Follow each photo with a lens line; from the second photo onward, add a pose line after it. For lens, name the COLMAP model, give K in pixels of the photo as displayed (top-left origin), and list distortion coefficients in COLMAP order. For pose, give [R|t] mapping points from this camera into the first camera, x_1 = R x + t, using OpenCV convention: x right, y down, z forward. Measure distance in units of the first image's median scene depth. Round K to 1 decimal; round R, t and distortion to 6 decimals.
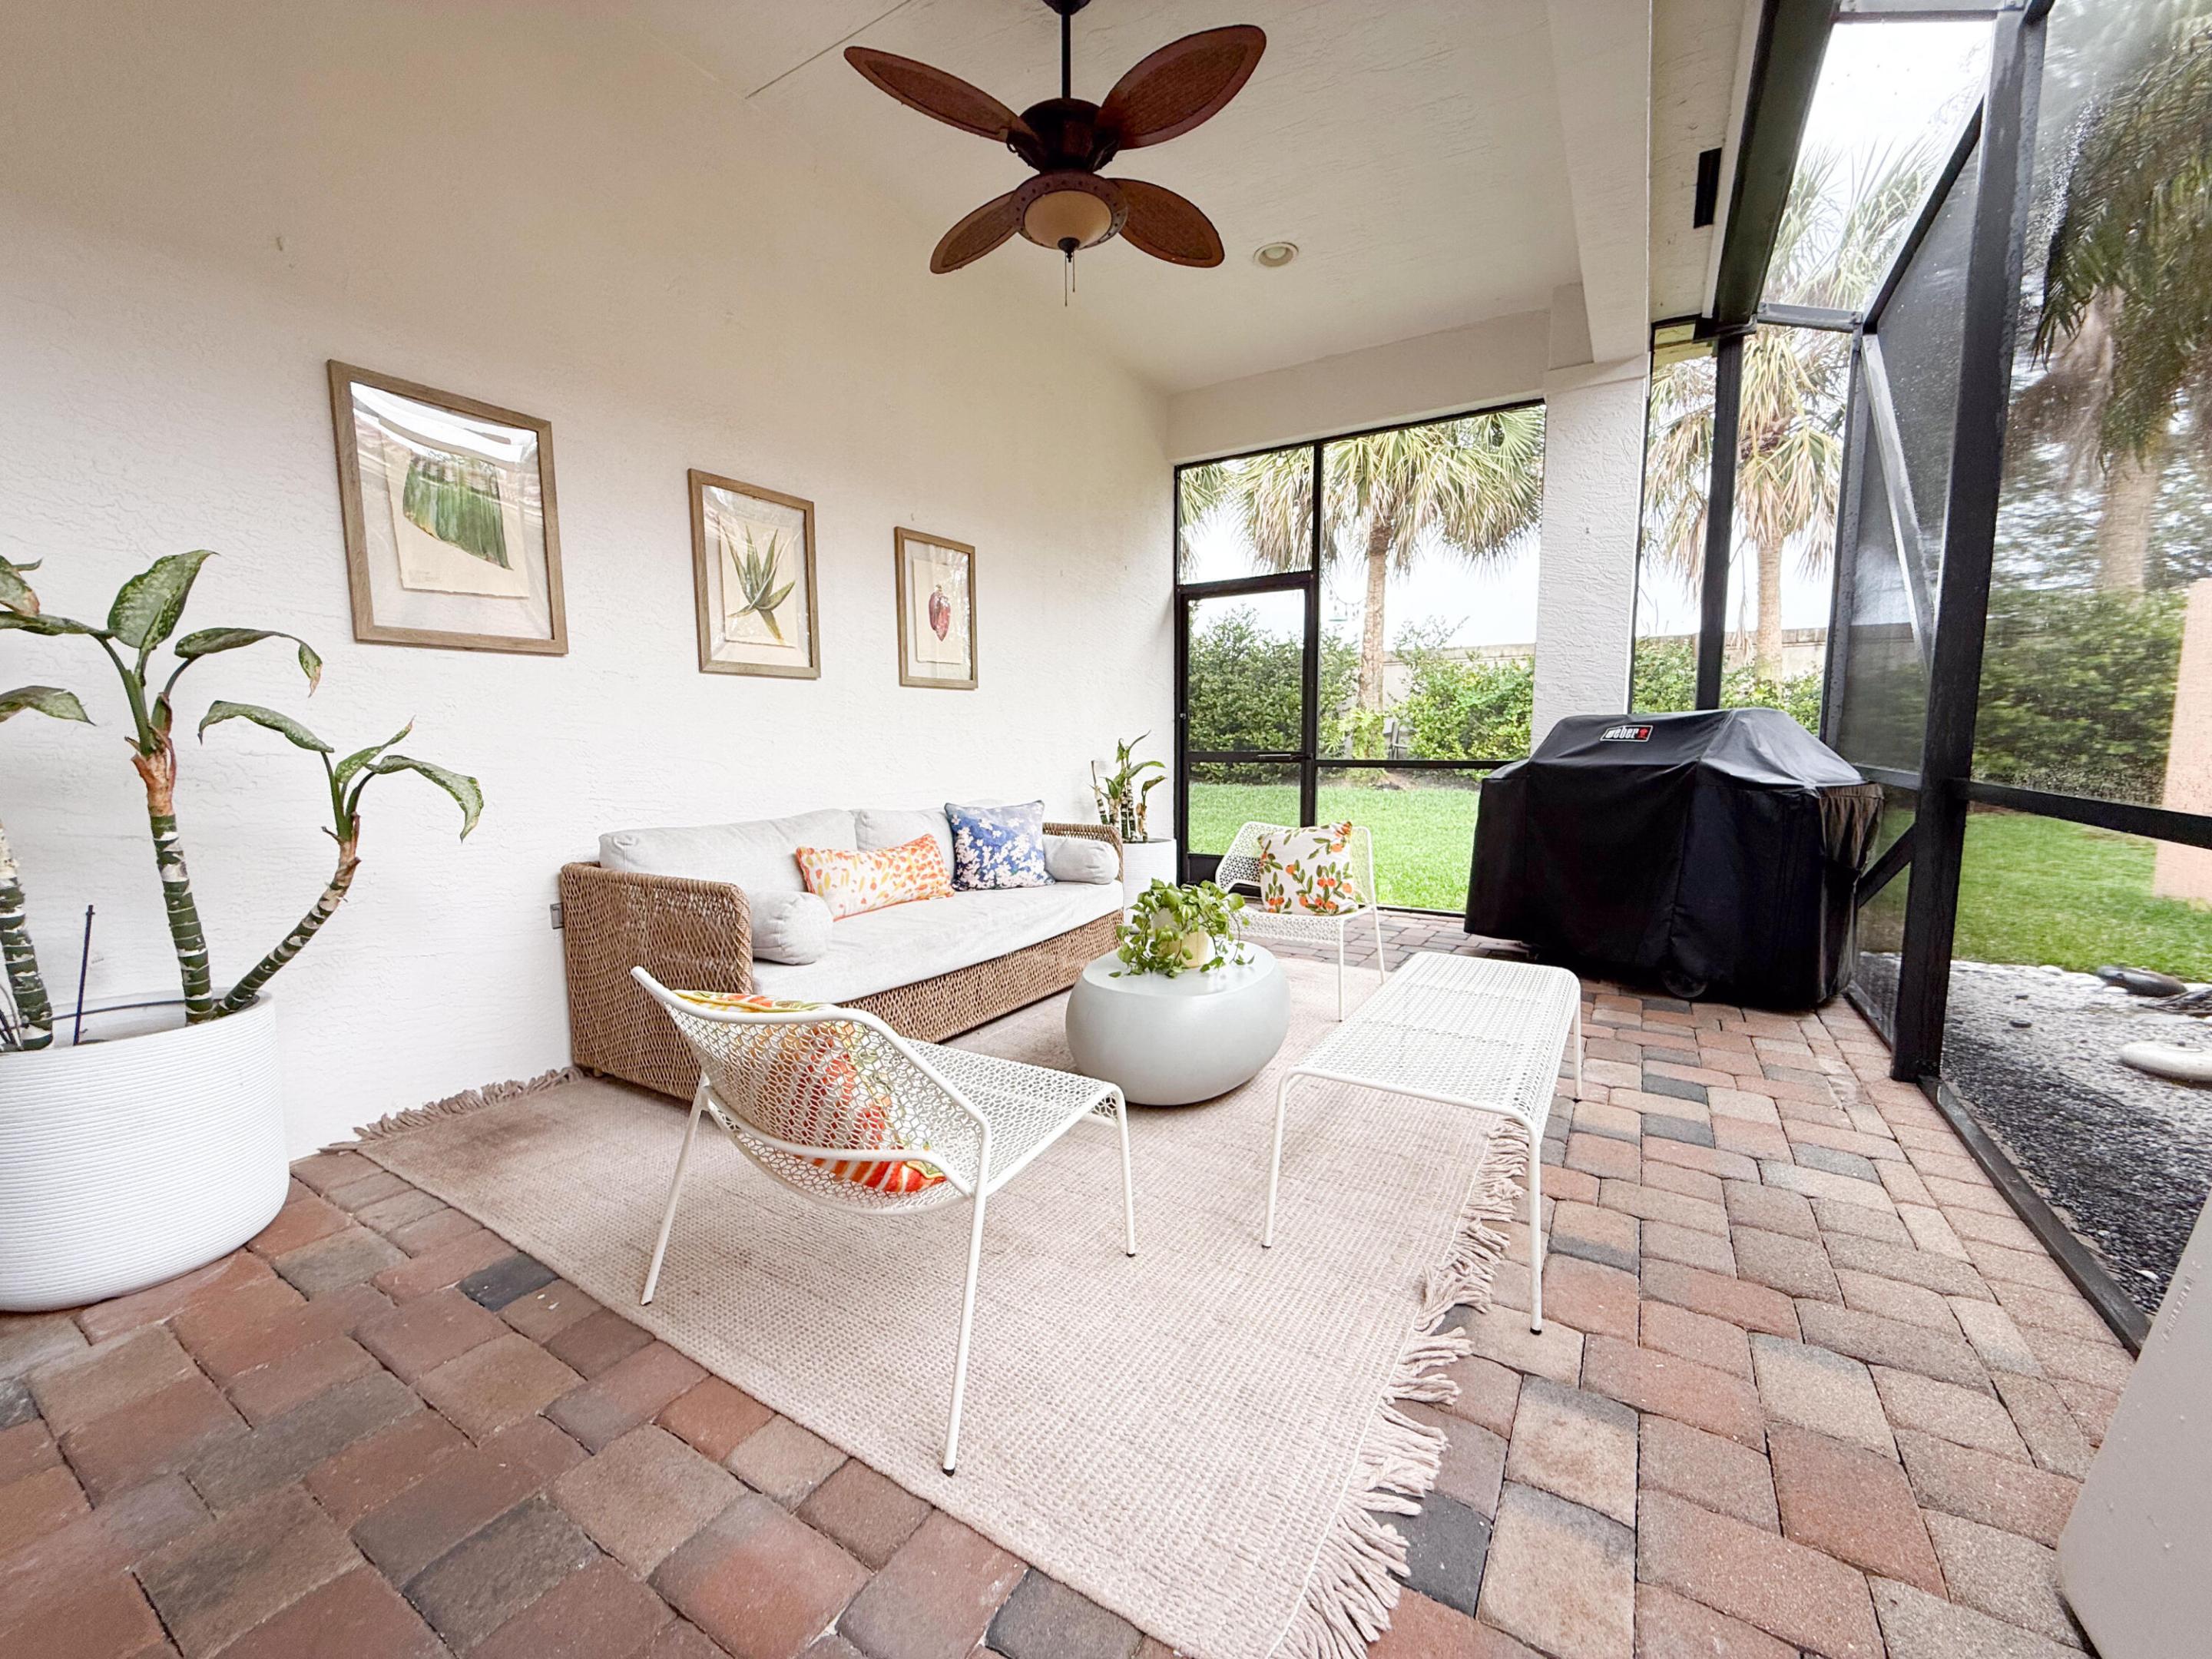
lens RADIAL K [[902.1, 0, 1091.3], [0, 902.1, 833.3], [0, 0, 1]] dist [-0.001164, 0.000011]
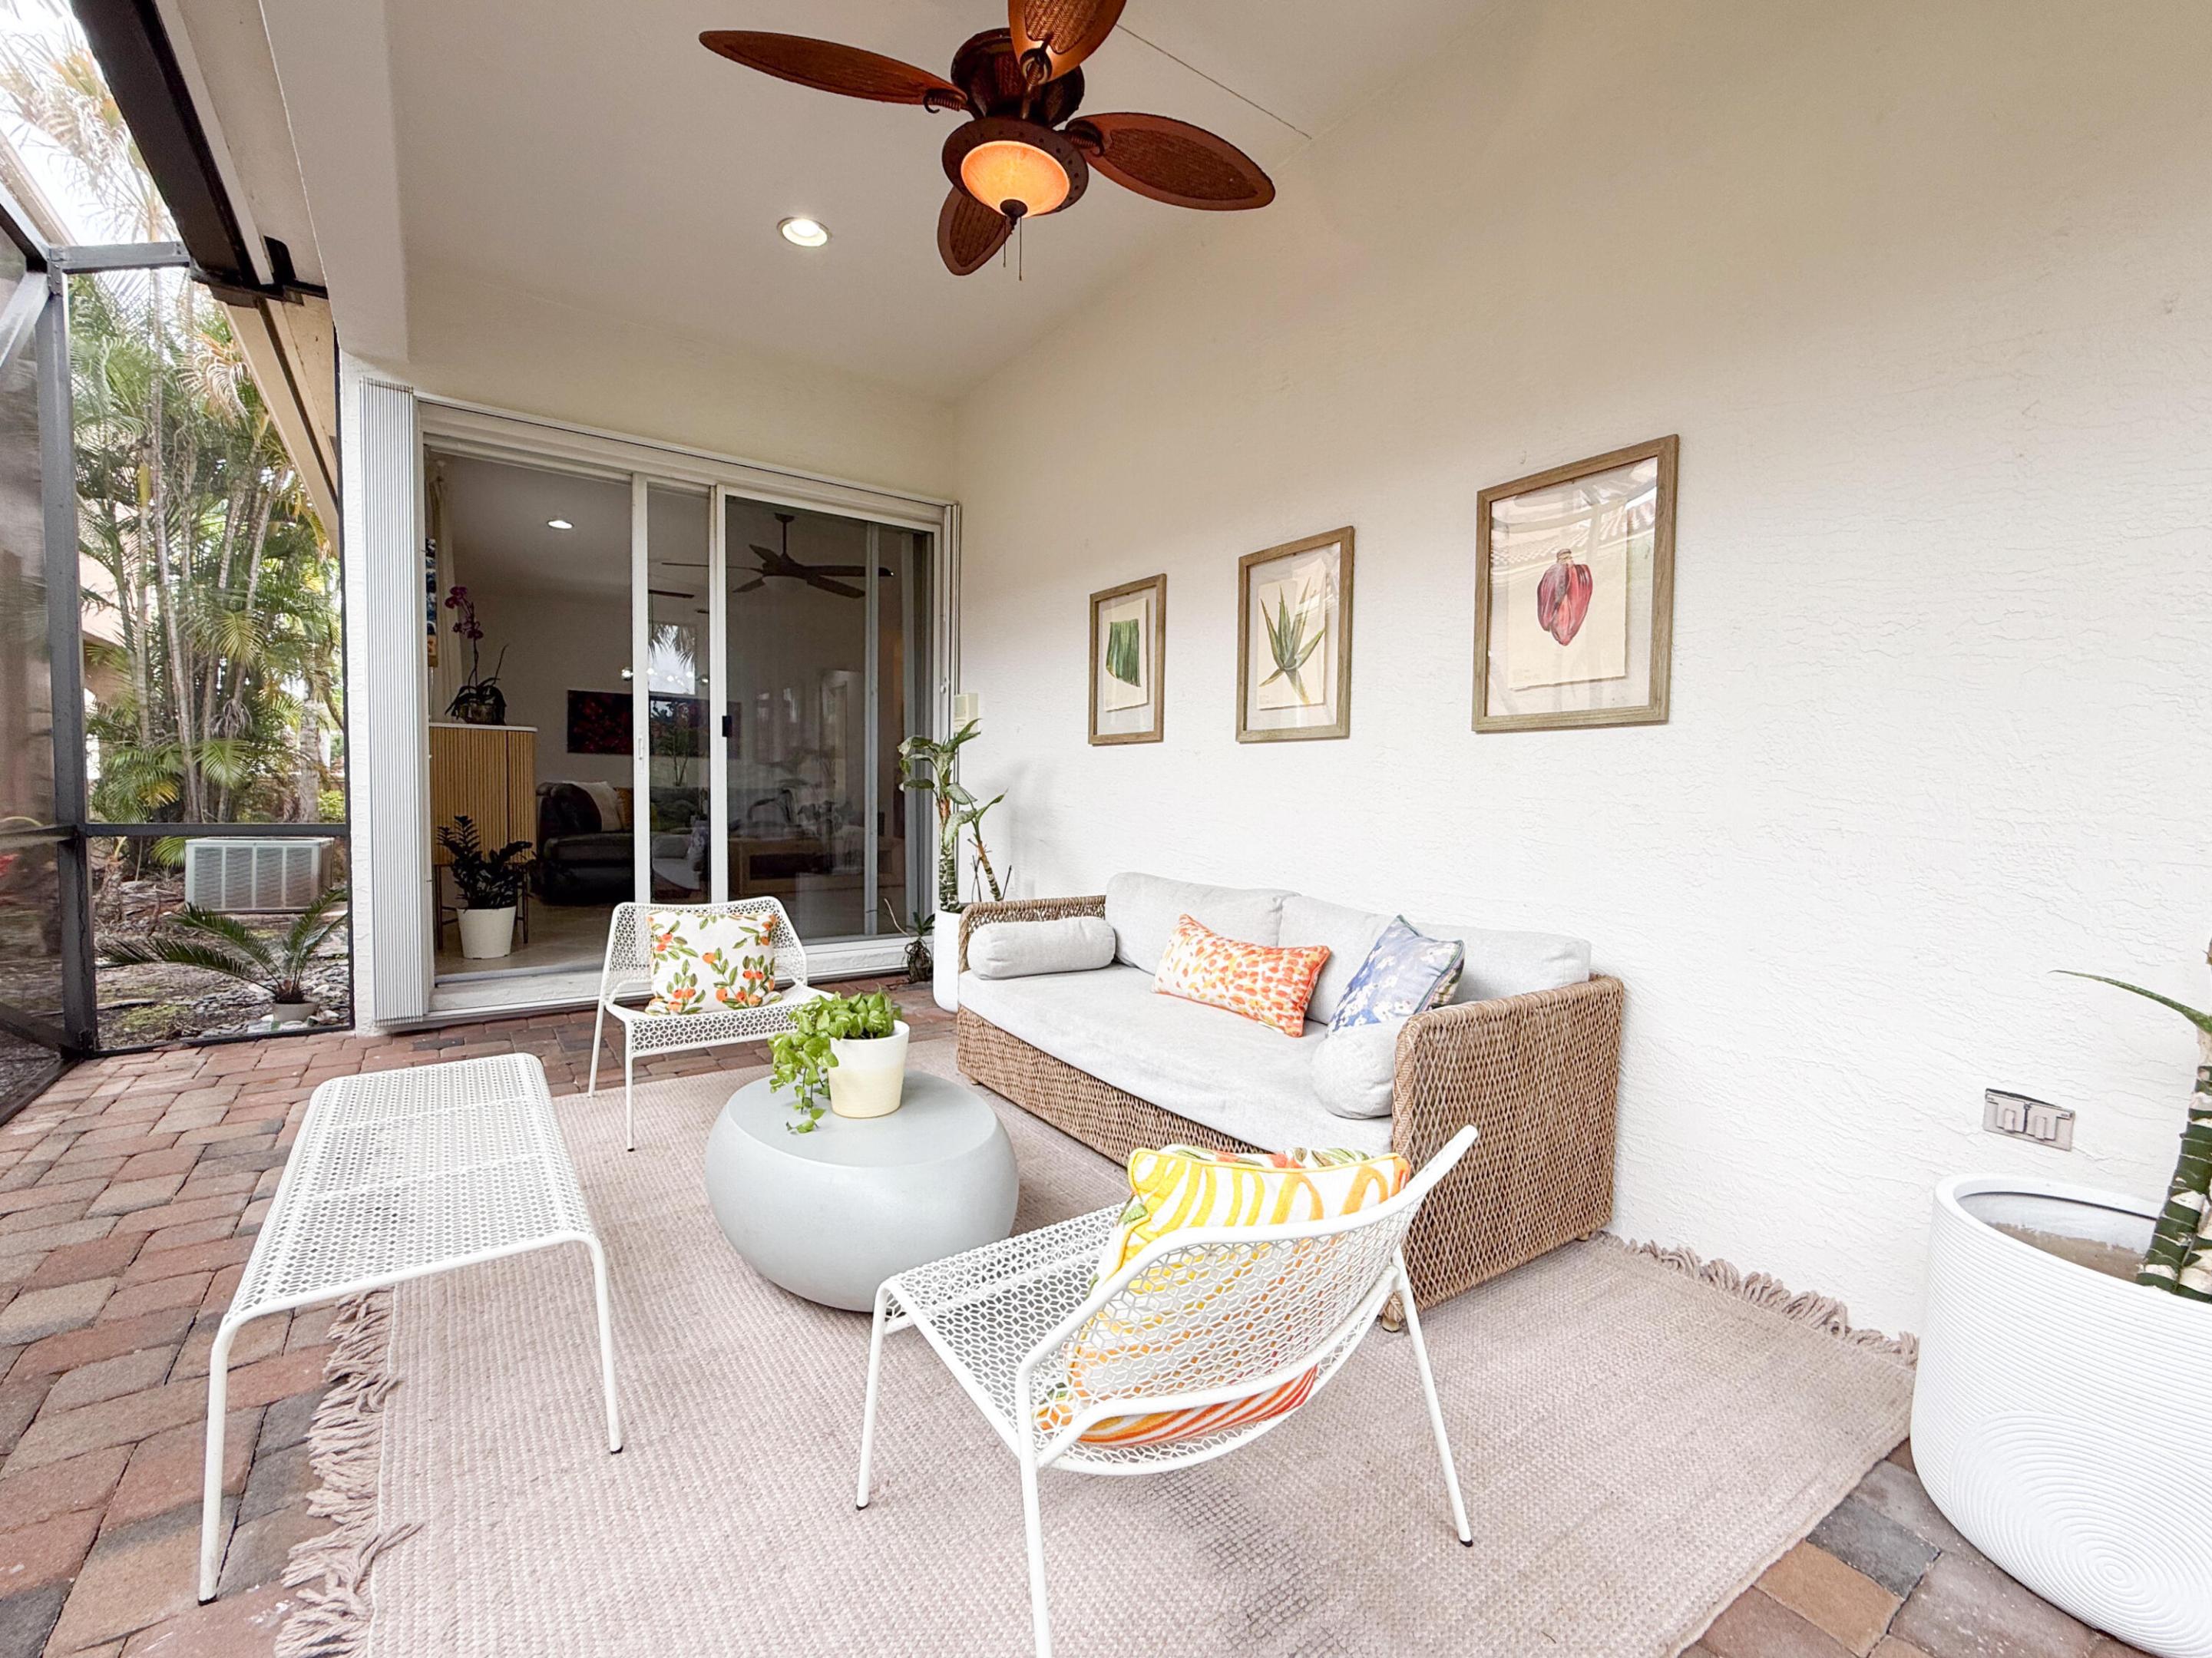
lens RADIAL K [[902.0, 0, 1091.3], [0, 902.0, 832.8], [0, 0, 1]] dist [-0.001164, 0.000011]
pose [[-0.389805, 0.054745, -0.919269, 0.588336], [-0.099427, 0.989894, 0.101111, -0.153864], [0.915514, 0.130814, -0.380423, 1.184549]]
